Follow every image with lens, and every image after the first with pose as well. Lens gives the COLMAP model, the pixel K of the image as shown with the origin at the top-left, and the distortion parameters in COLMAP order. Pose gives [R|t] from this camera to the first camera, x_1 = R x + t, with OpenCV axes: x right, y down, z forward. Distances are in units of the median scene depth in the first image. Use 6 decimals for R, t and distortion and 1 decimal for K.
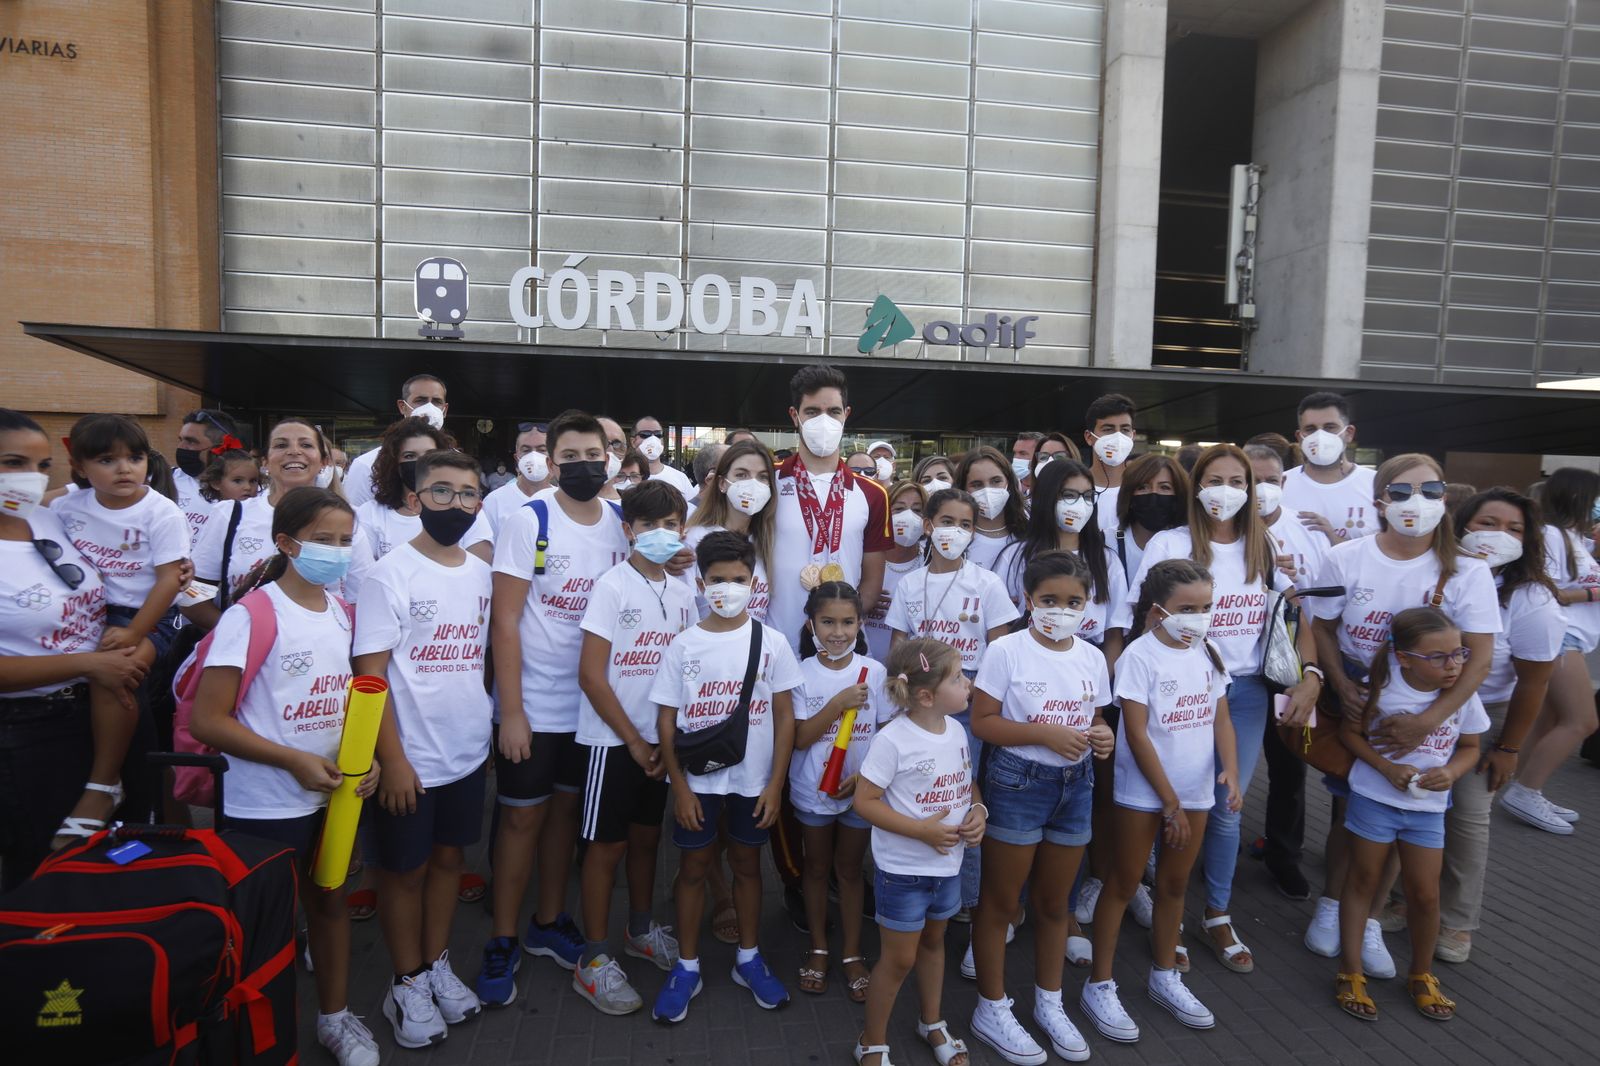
lens RADIAL K [[953.3, 0, 796.5], [0, 953.3, 527.9], [0, 0, 1]] dist [-0.047380, 0.046560]
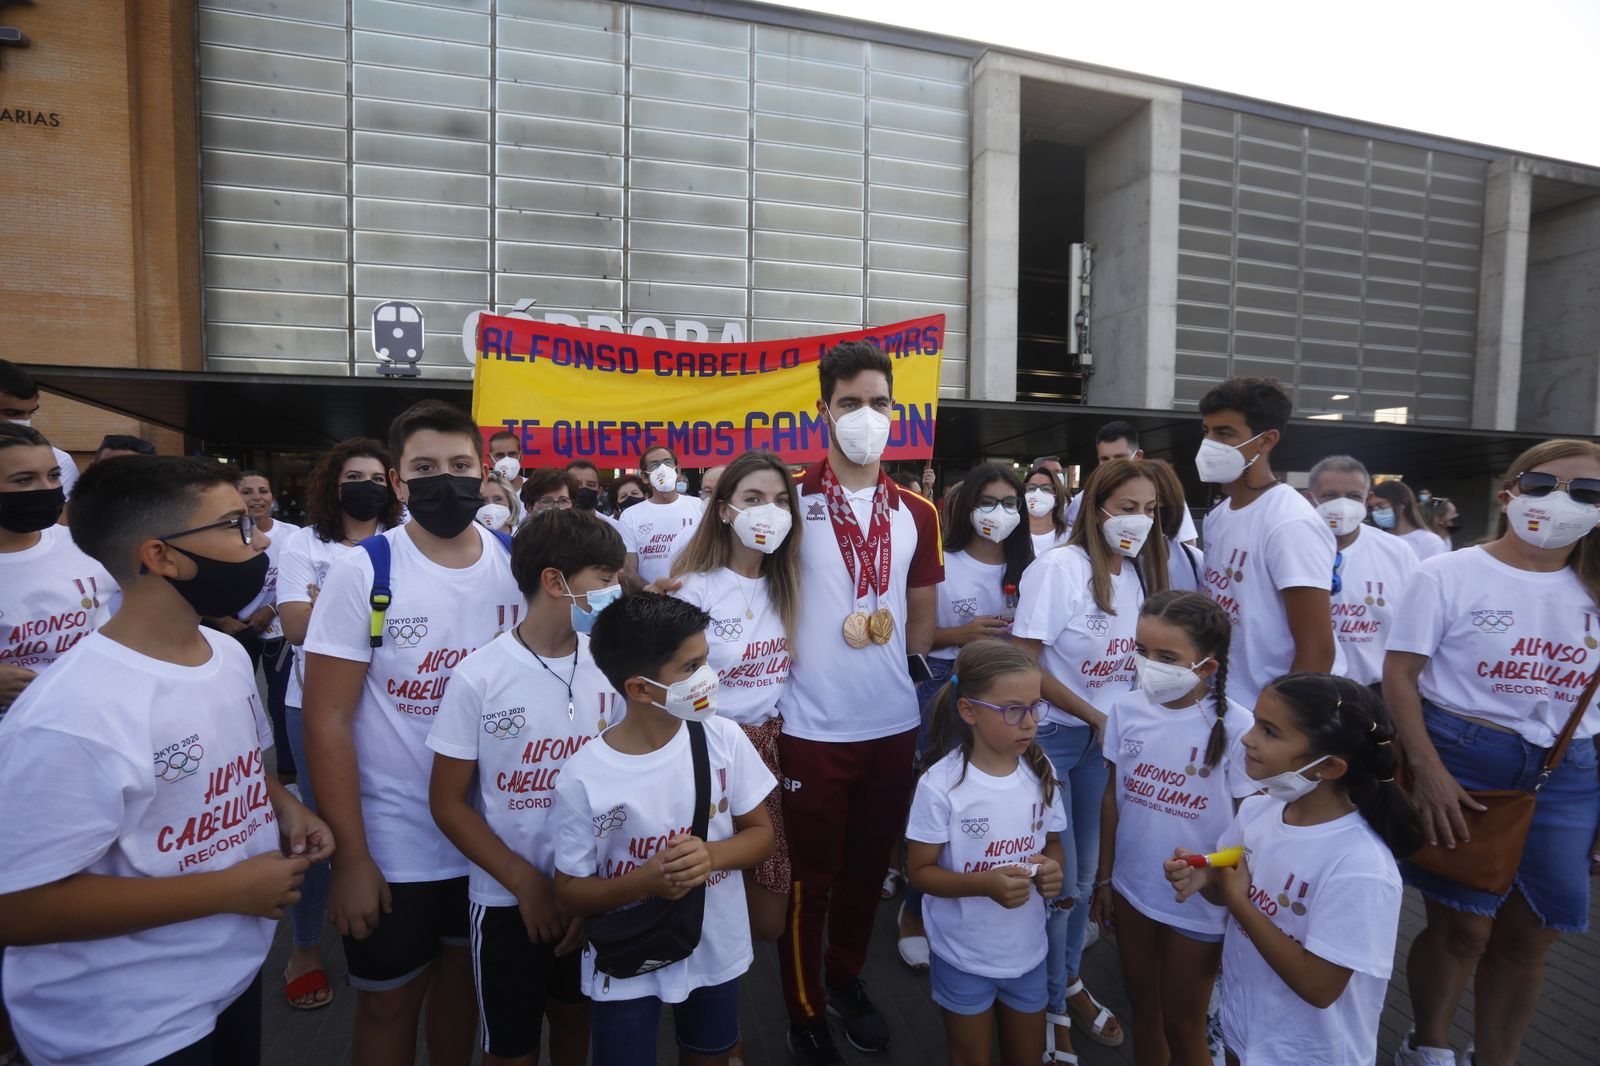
lens RADIAL K [[754.9, 0, 800.0], [0, 754.9, 533.0], [0, 0, 1]] dist [-0.068669, 0.027470]
pose [[0.994284, -0.021317, 0.104616, -0.007306], [0.021945, 0.999747, -0.004859, -0.004156], [-0.104486, 0.007127, 0.994501, 0.072559]]
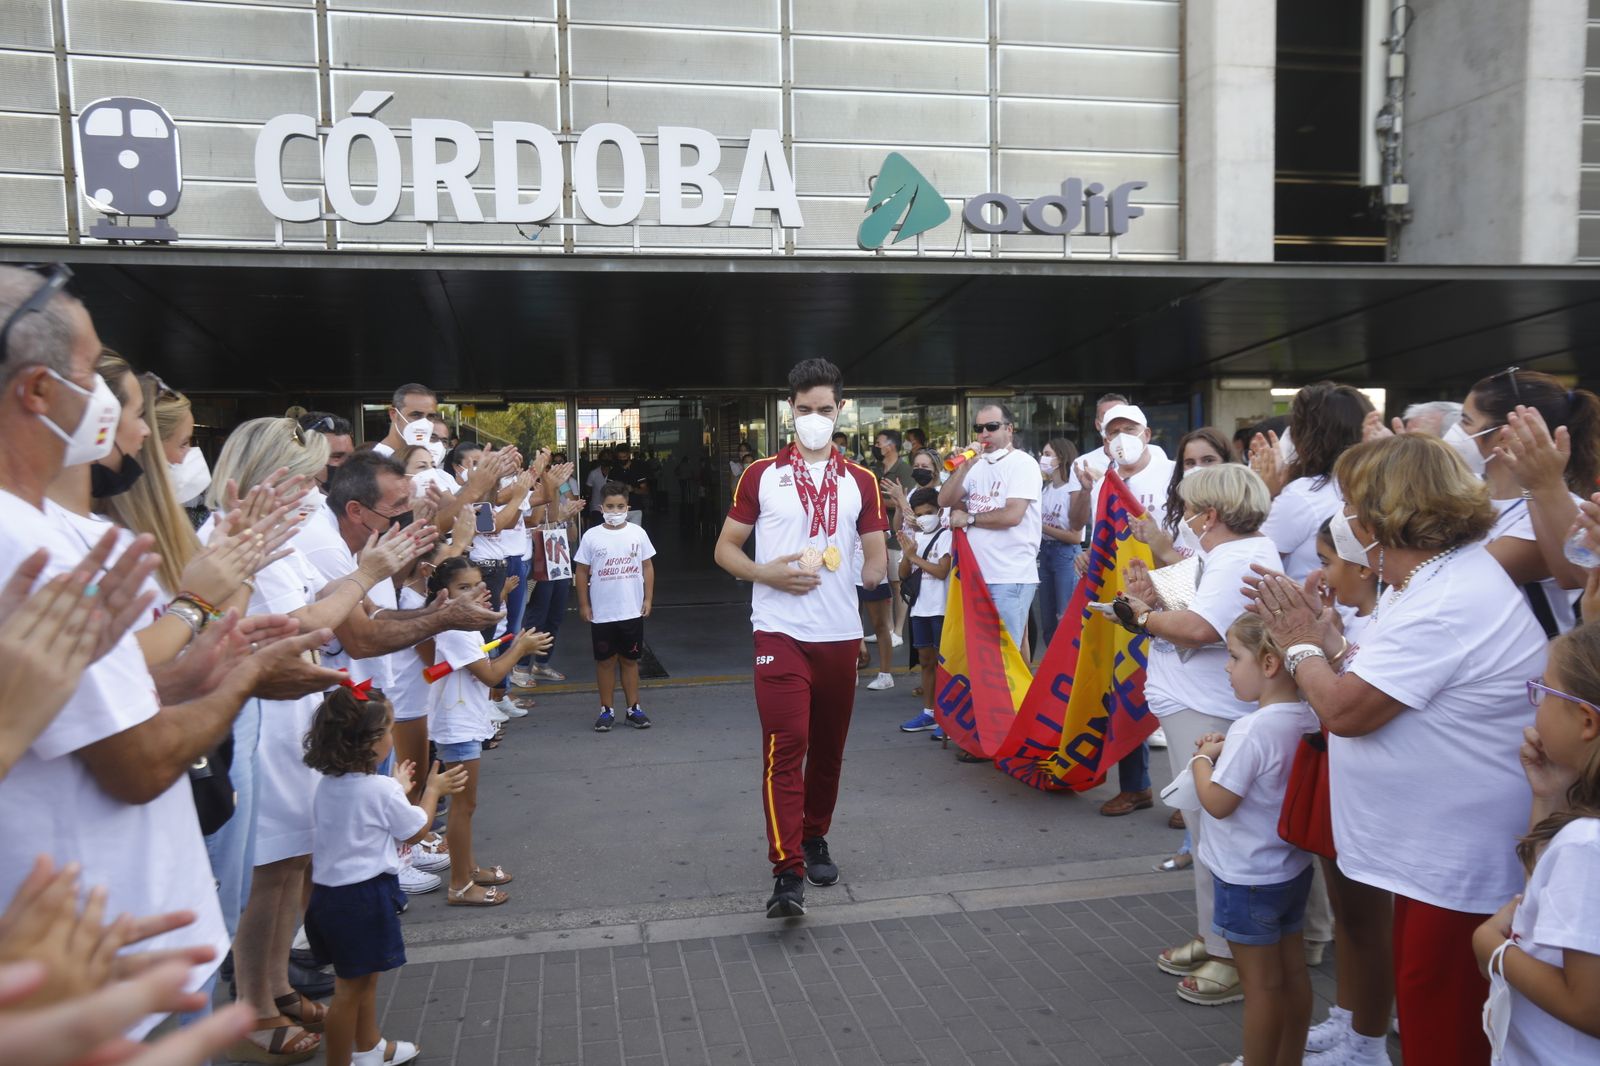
lens RADIAL K [[1229.1, 0, 800.0], [0, 1229.1, 533.0], [0, 0, 1]] dist [-0.005149, 0.047769]
pose [[0.997514, -0.047204, 0.052313, -0.015207], [0.047368, 0.998876, -0.001897, -0.003544], [-0.052165, 0.004370, 0.998629, 0.154948]]
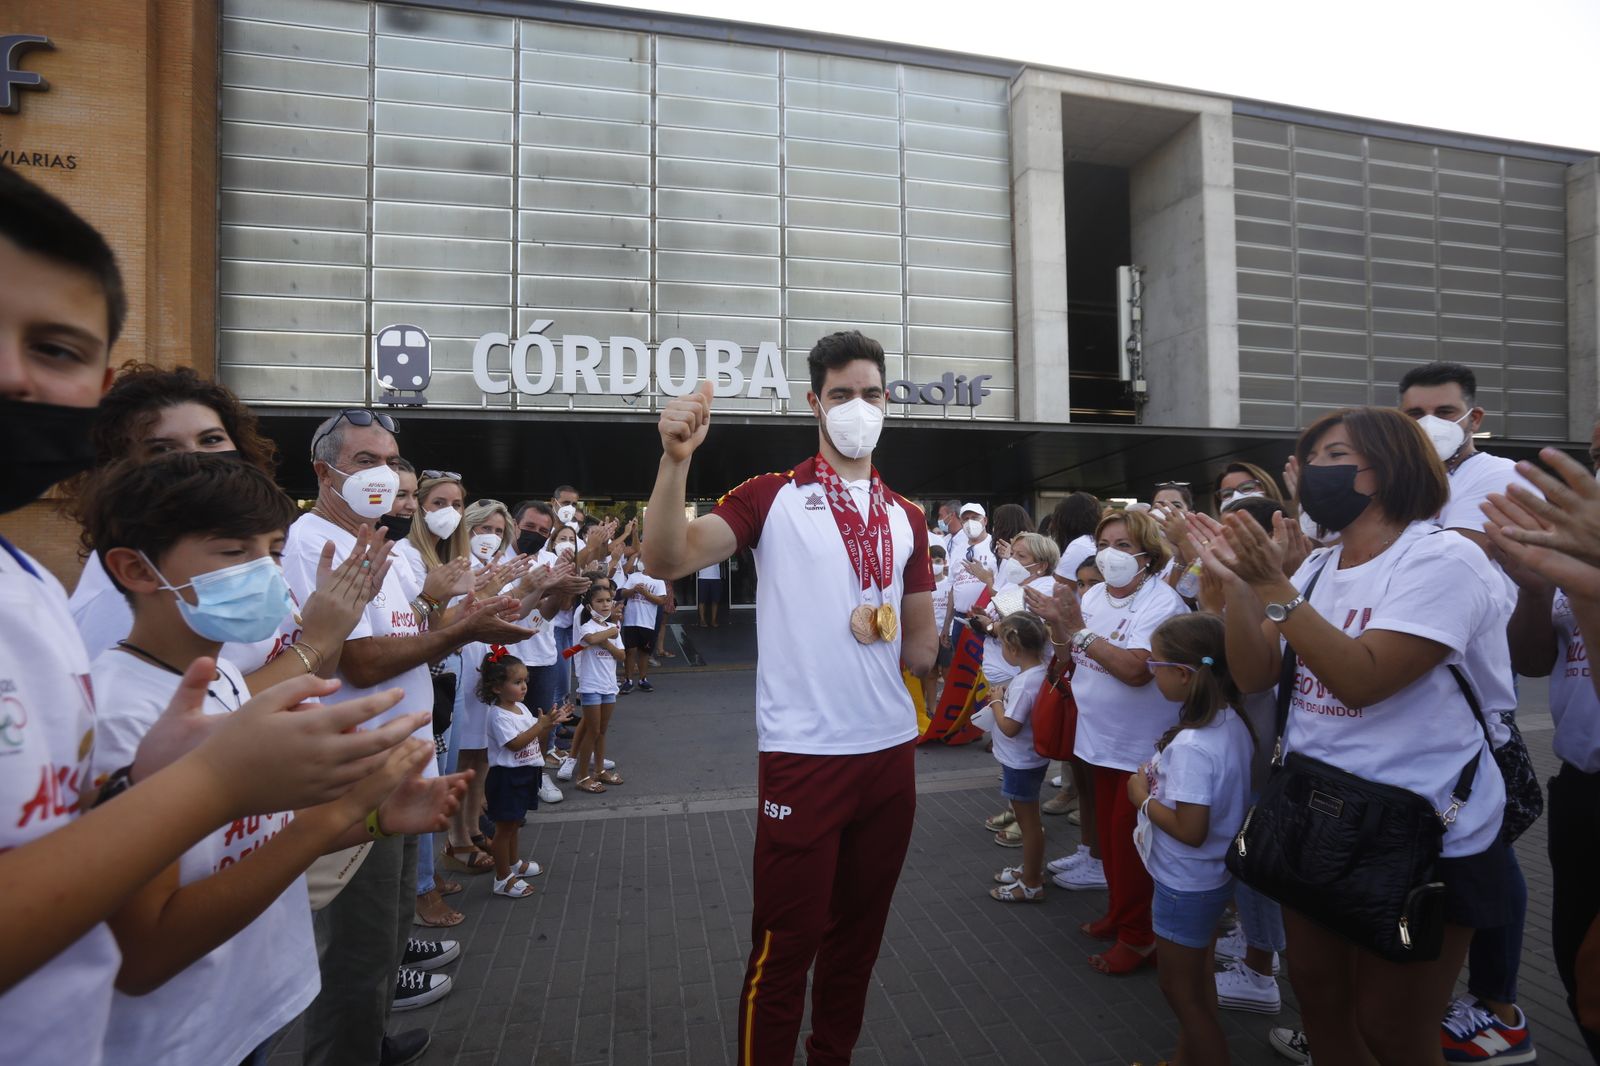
lens RADIAL K [[754.9, 0, 800.0], [0, 754.9, 533.0], [0, 0, 1]] dist [-0.068669, 0.027470]
pose [[0.997342, -0.034046, 0.064423, -0.011632], [0.038528, 0.996827, -0.069651, 0.000763], [-0.061847, 0.071948, 0.995489, 0.141139]]
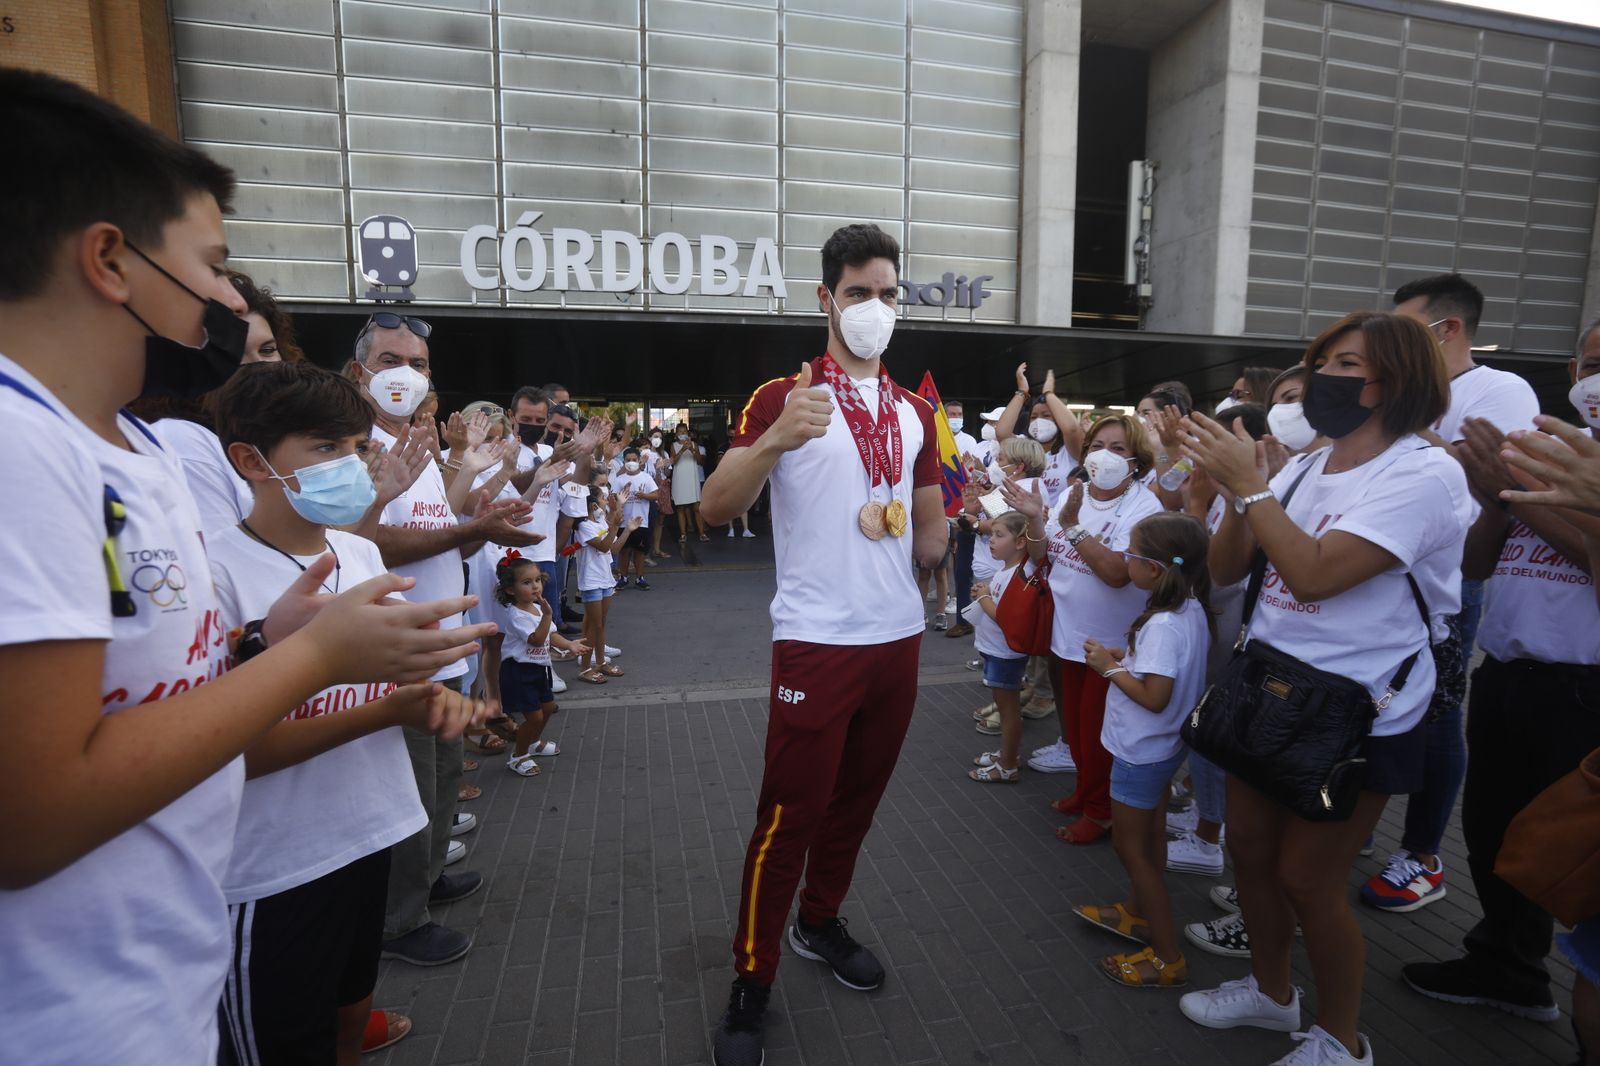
lens RADIAL K [[754.5, 0, 800.7], [0, 754.5, 538.8], [0, 0, 1]] dist [-0.060128, 0.022115]
pose [[0.997189, -0.032172, 0.067668, -0.012070], [0.027784, 0.997510, 0.064822, 0.001937], [-0.069585, -0.062760, 0.995600, 0.135226]]
